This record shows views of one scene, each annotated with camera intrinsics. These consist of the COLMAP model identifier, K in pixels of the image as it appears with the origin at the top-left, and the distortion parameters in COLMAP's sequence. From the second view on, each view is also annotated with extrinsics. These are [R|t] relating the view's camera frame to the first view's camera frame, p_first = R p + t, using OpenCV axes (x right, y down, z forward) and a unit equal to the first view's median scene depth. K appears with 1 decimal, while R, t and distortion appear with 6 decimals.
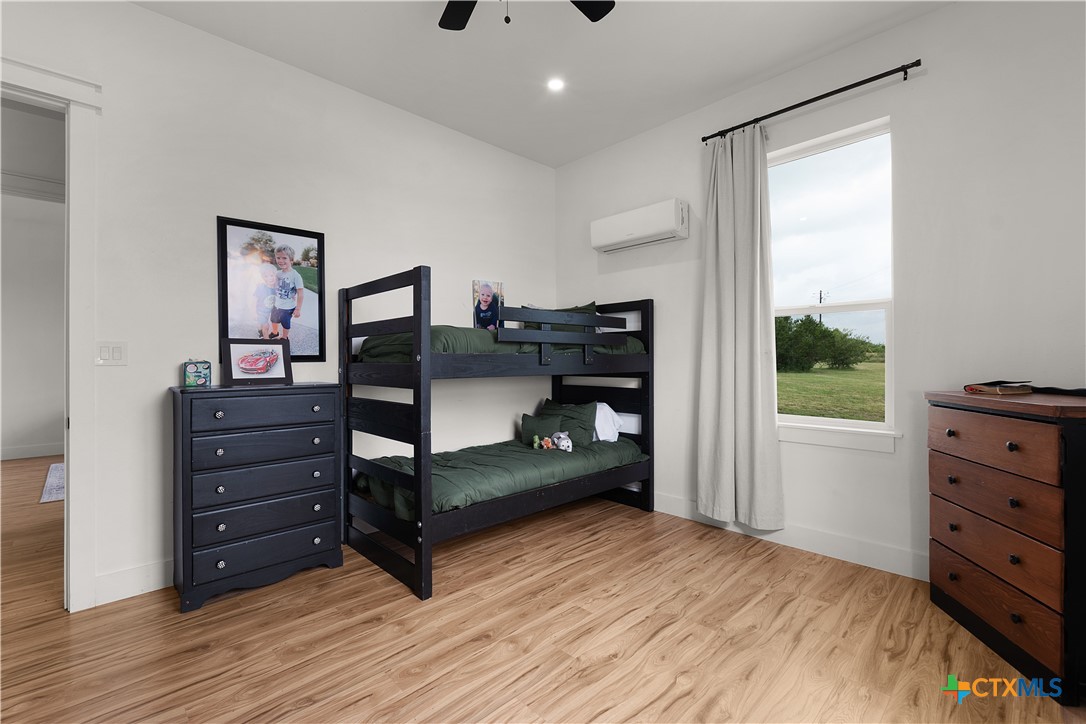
lens RADIAL K [[478.3, 0, 543.4], [0, 478.3, 355.2], [0, 0, 1]] dist [-0.000375, -0.001043]
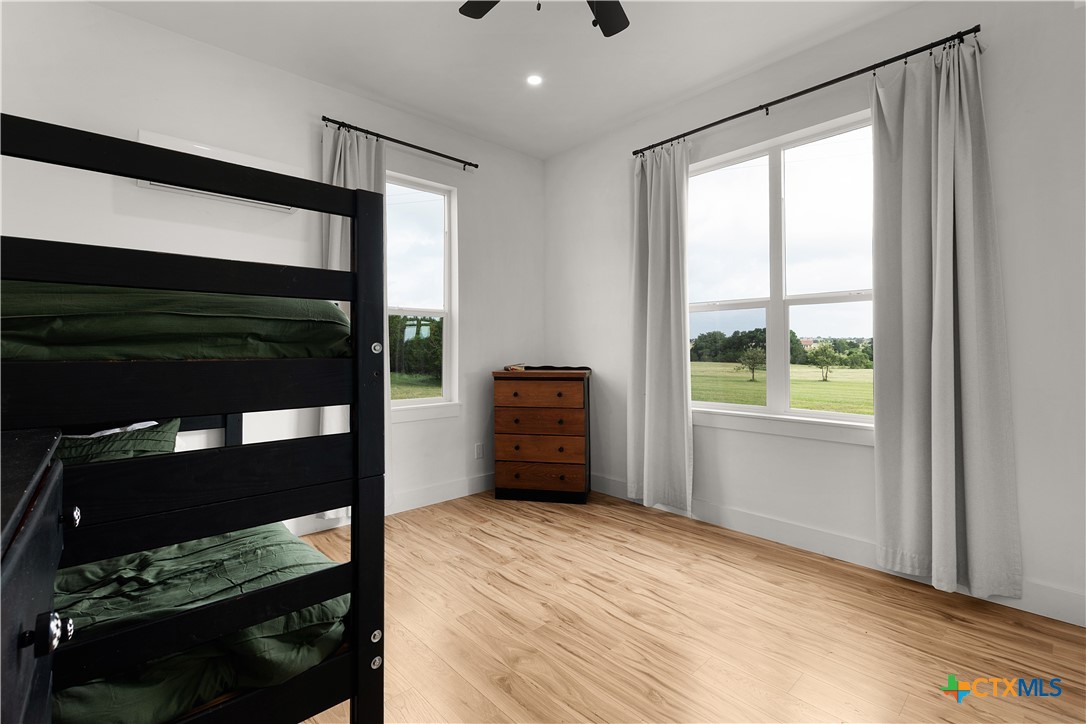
lens RADIAL K [[485.2, 0, 539.6], [0, 485.2, 341.9], [0, 0, 1]] dist [-0.000123, -0.000149]
pose [[0.023312, 0.024104, 0.999438, -0.932635], [-0.004892, 0.999700, -0.023996, 0.011252], [-0.999716, -0.004330, 0.023423, 0.867693]]
